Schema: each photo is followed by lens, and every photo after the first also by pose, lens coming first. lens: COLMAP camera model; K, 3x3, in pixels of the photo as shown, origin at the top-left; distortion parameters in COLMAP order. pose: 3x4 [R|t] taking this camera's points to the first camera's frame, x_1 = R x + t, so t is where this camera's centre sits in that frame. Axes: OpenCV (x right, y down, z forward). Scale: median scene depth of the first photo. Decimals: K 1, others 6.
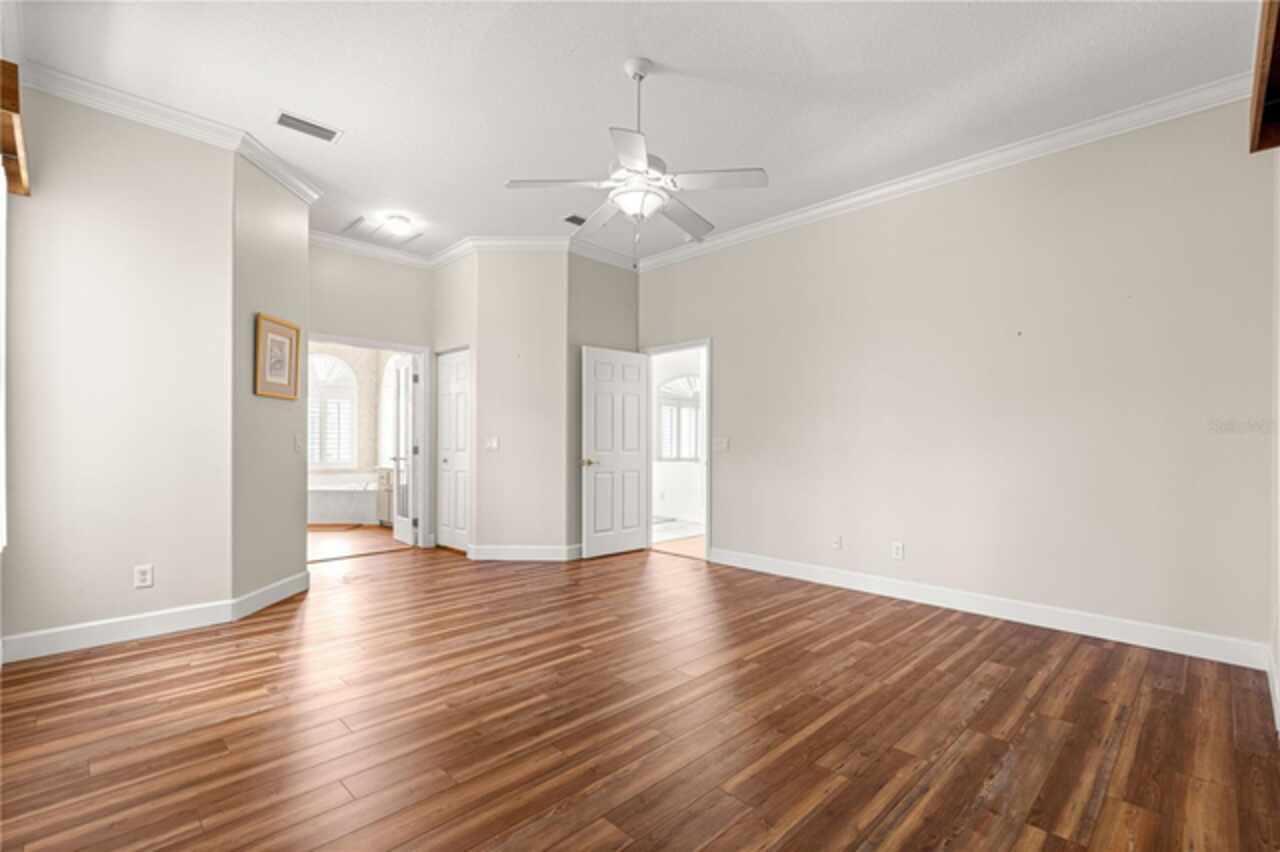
lens RADIAL K [[572.4, 0, 641.2], [0, 572.4, 430.2], [0, 0, 1]] dist [0.001372, 0.000257]
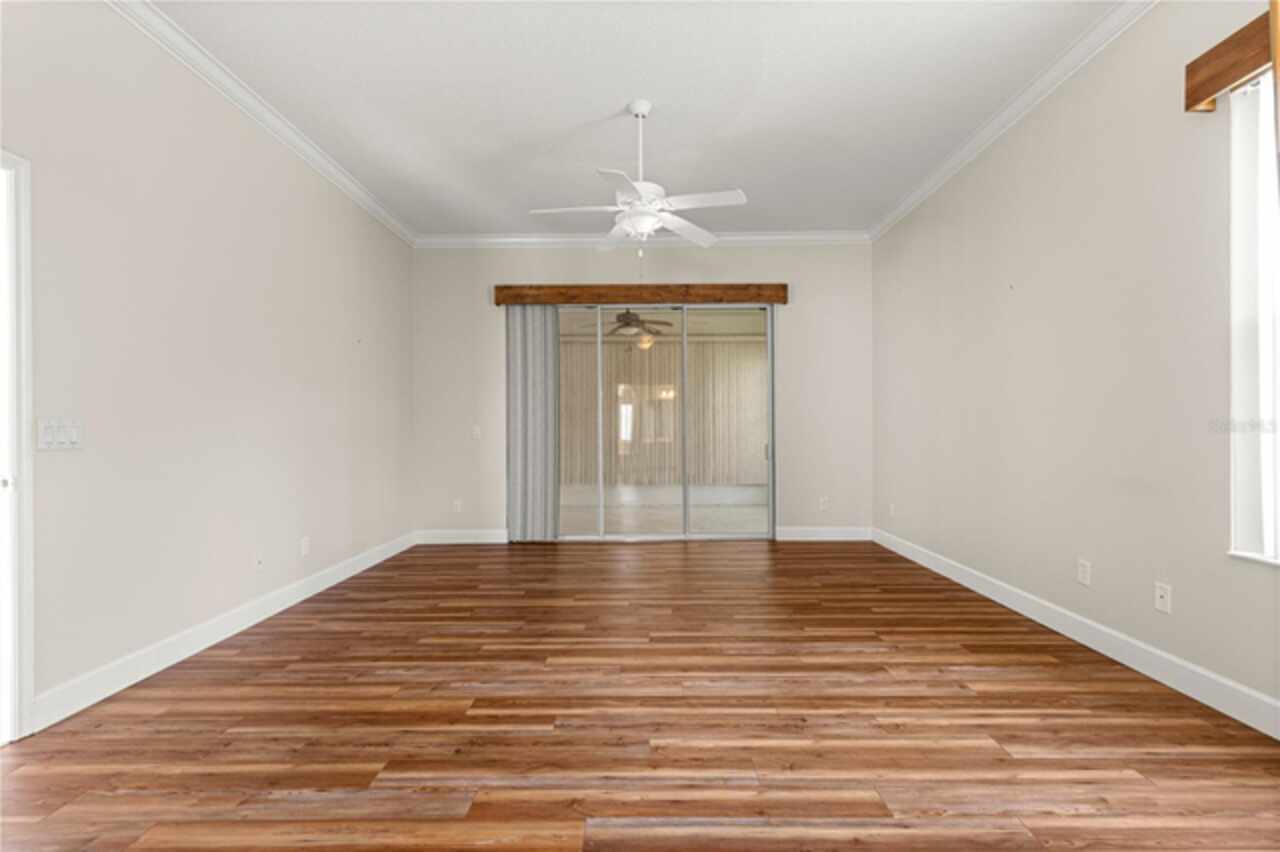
lens RADIAL K [[568.9, 0, 648.9], [0, 568.9, 431.2], [0, 0, 1]] dist [0.002377, 0.000256]
pose [[-0.706867, -0.001940, 0.707343, -0.806925], [-0.010433, 0.999916, -0.007683, 0.037848], [-0.707269, -0.012811, -0.706828, 1.744710]]
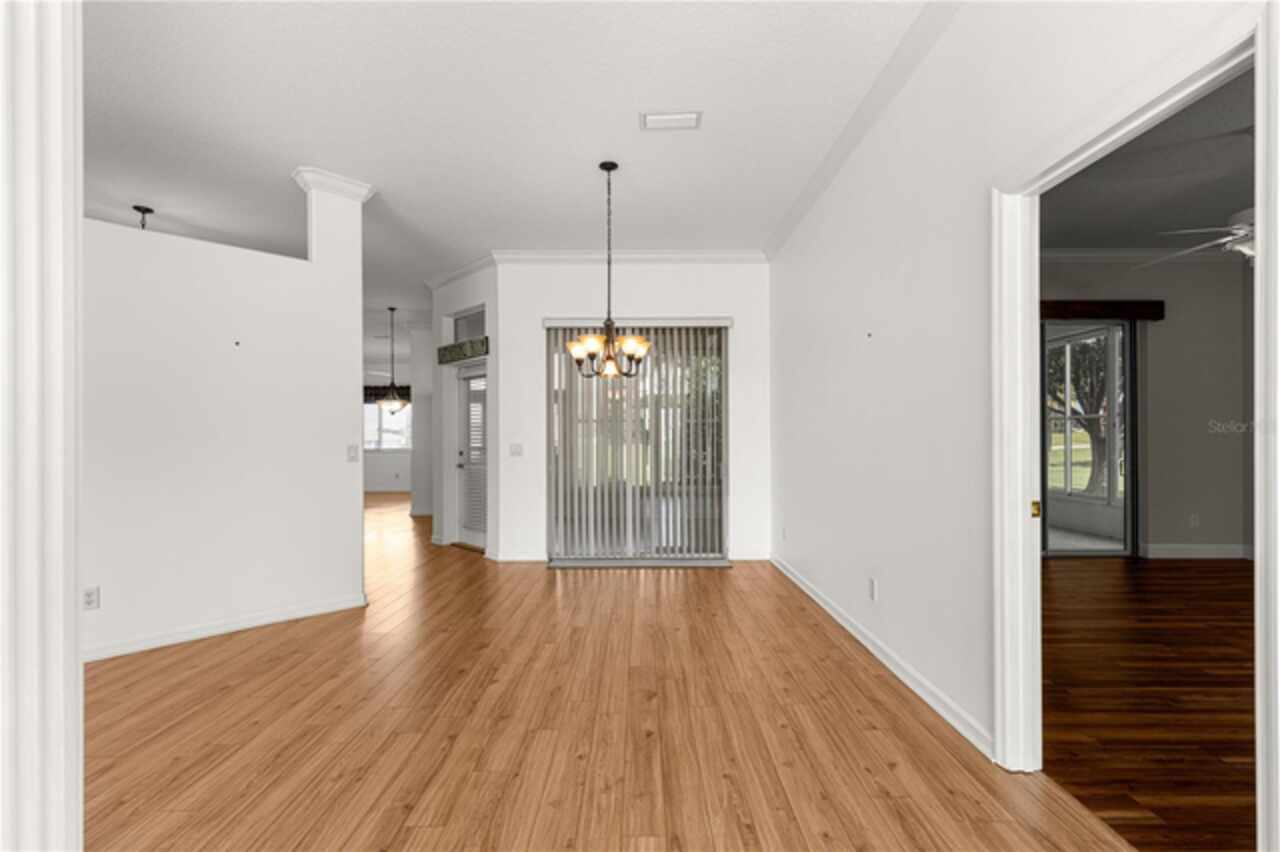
lens RADIAL K [[567.0, 0, 641.2], [0, 567.0, 431.1], [0, 0, 1]] dist [0.001949, -0.000248]
pose [[-0.707205, -0.004106, 0.706997, 0.068367], [-0.020202, 0.999692, -0.014403, 0.020046], [-0.706720, -0.024468, -0.707070, 2.636594]]
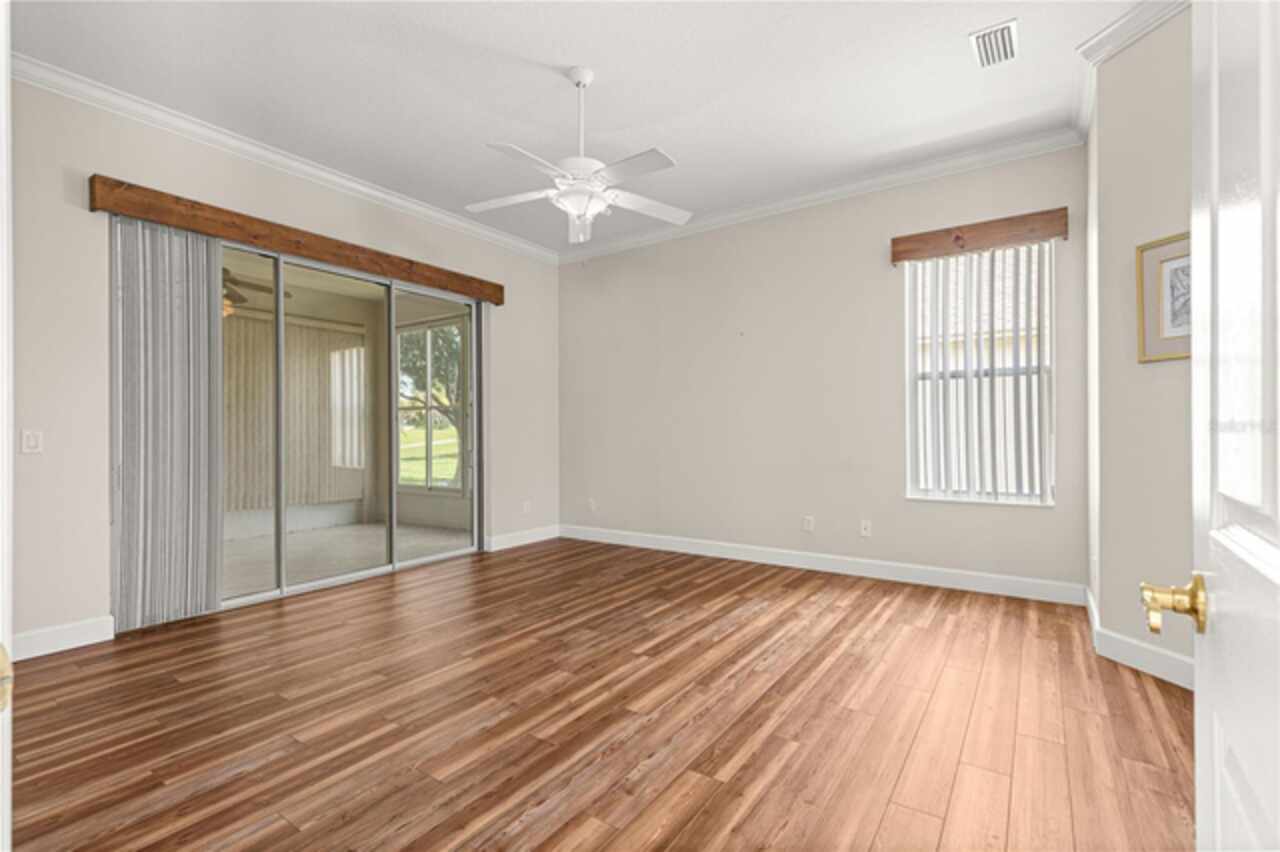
lens RADIAL K [[572.4, 0, 641.2], [0, 572.4, 430.2], [0, 0, 1]] dist [0.001372, 0.000257]
pose [[-0.983363, 0.000874, -0.181651, 0.073261], [0.005160, 0.999719, -0.023122, 0.042440], [0.181580, -0.023675, -0.983091, 1.973680]]
